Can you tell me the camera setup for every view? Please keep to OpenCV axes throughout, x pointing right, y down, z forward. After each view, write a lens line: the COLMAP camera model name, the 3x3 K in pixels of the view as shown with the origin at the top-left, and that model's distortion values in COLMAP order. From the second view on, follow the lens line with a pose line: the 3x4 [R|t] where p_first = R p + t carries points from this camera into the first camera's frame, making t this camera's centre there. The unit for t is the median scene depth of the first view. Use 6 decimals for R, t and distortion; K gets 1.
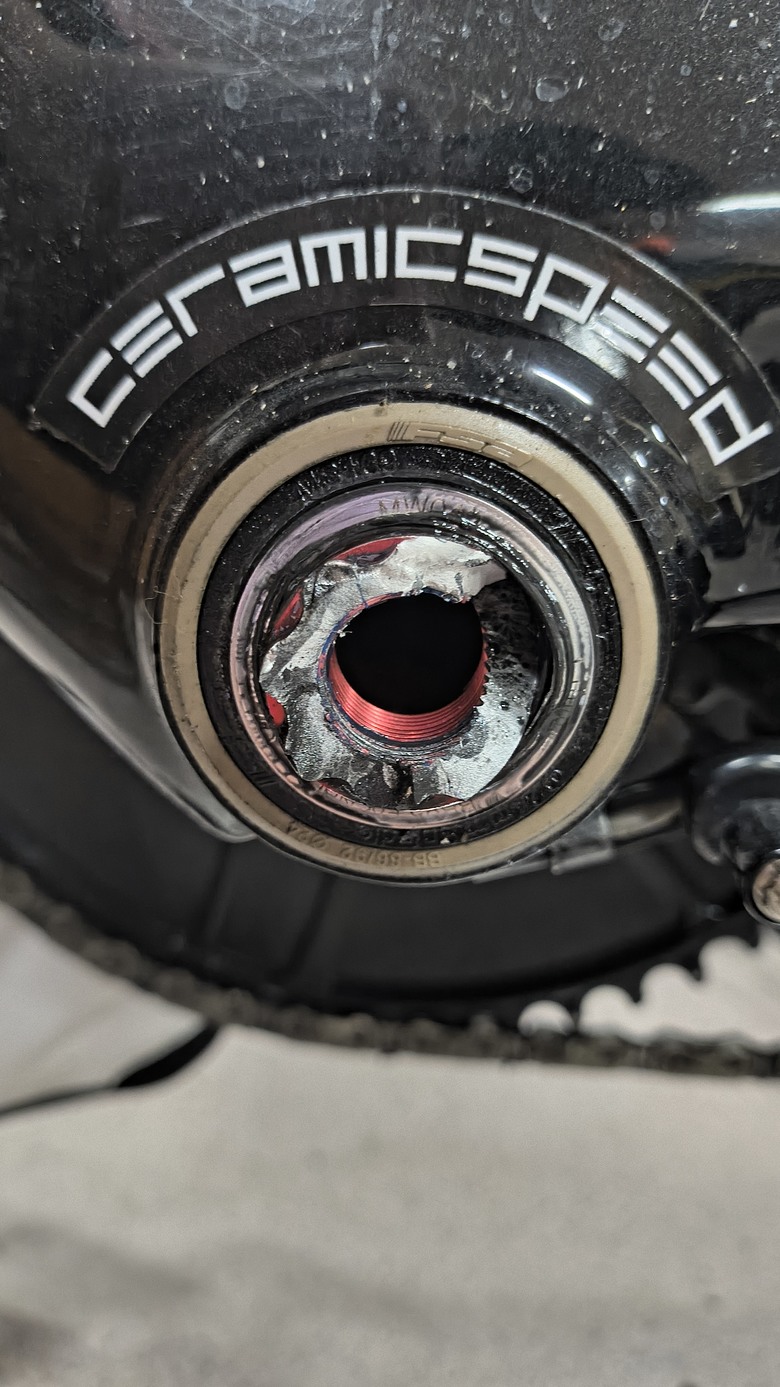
lens RADIAL K [[1093.2, 0, 391.3], [0, 1093.2, 692.5], [0, 0, 1]] dist [-0.011008, 0.004028]
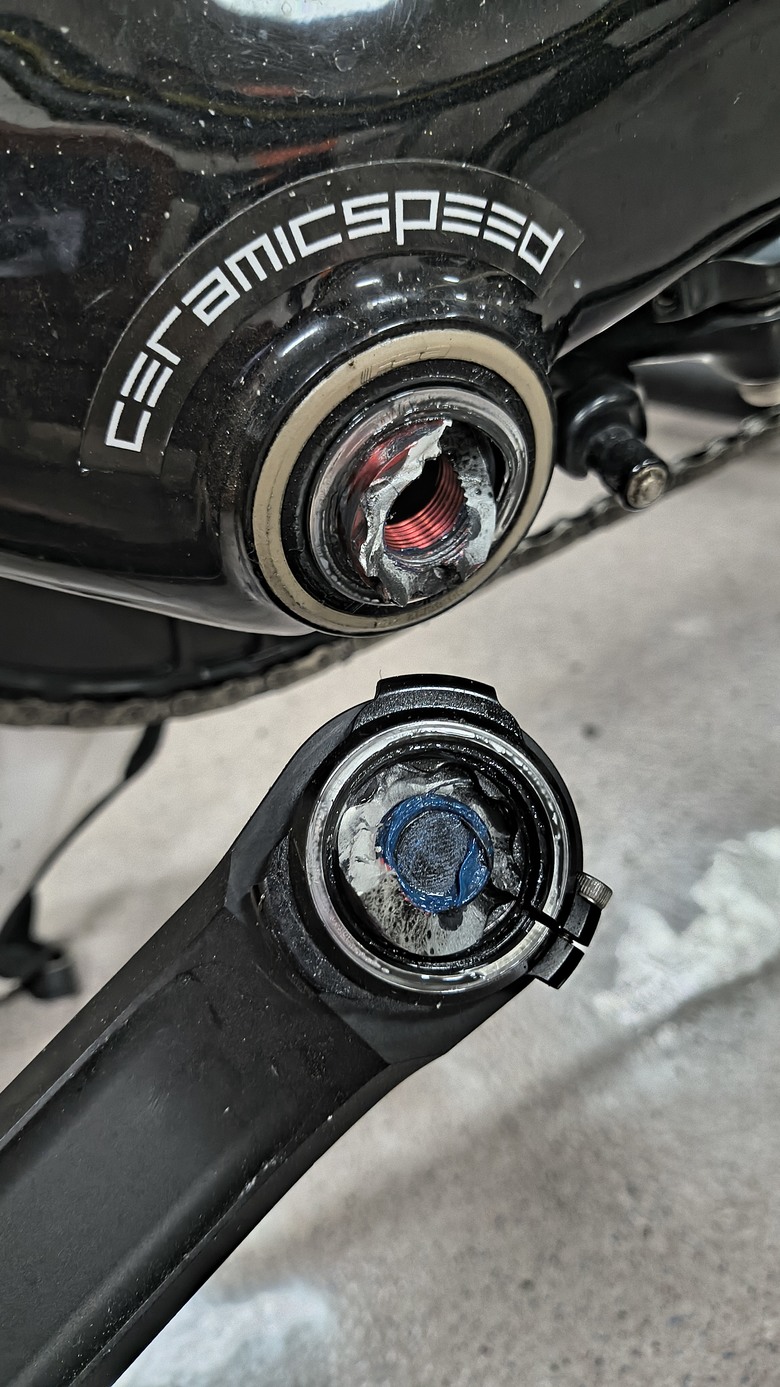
lens RADIAL K [[1093.2, 0, 394.6], [0, 1093.2, 698.1], [0, 0, 1]] dist [-0.011008, 0.004028]
pose [[0.845123, -0.516190, 0.138978, -0.362067], [0.395412, 0.778580, 0.487301, -0.565035], [-0.359745, -0.356876, 0.862104, -0.376617]]
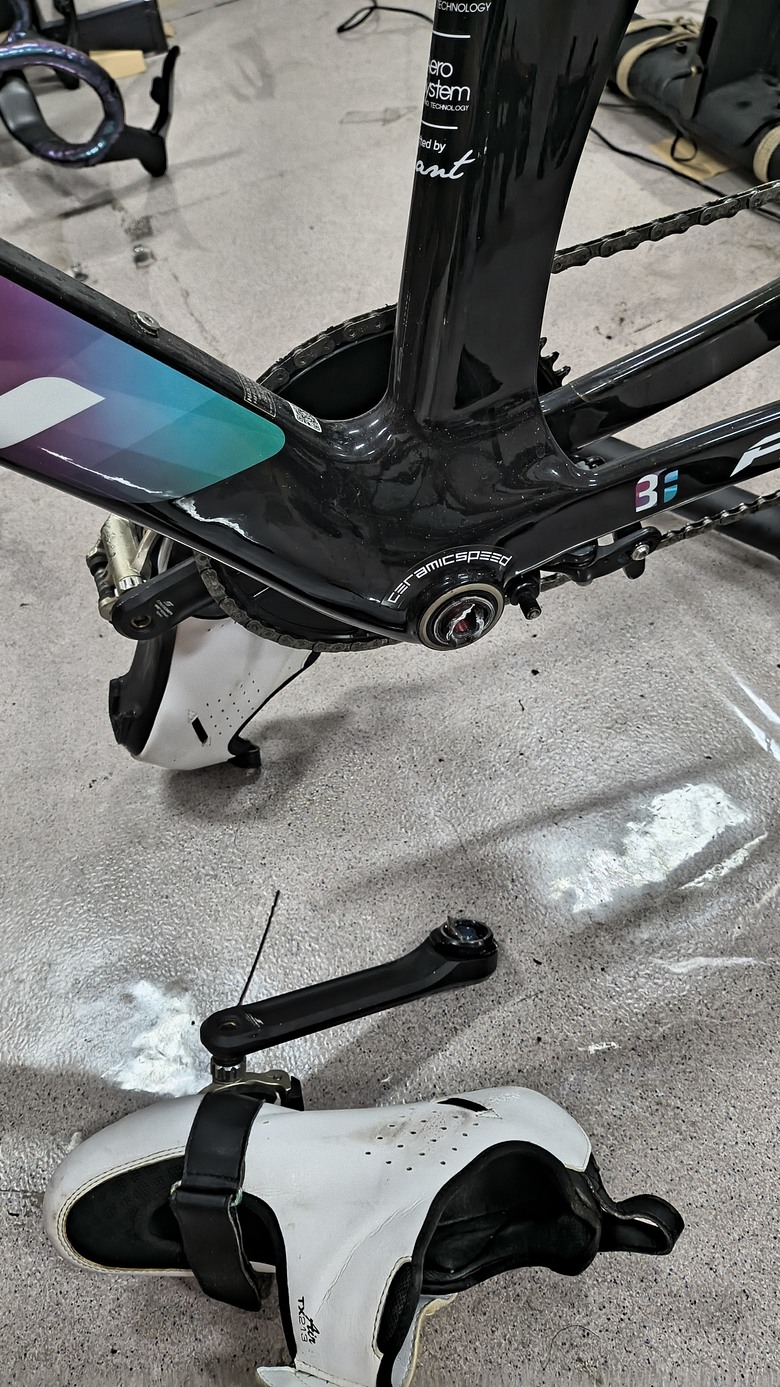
lens RADIAL K [[1093.2, 0, 388.8], [0, 1093.2, 692.0], [0, 0, 1]] dist [-0.011008, 0.004028]
pose [[0.909819, -0.406409, 0.084032, -0.954792], [0.293364, 0.773043, 0.562443, -3.016752], [-0.293543, -0.487069, 0.822555, -3.675635]]
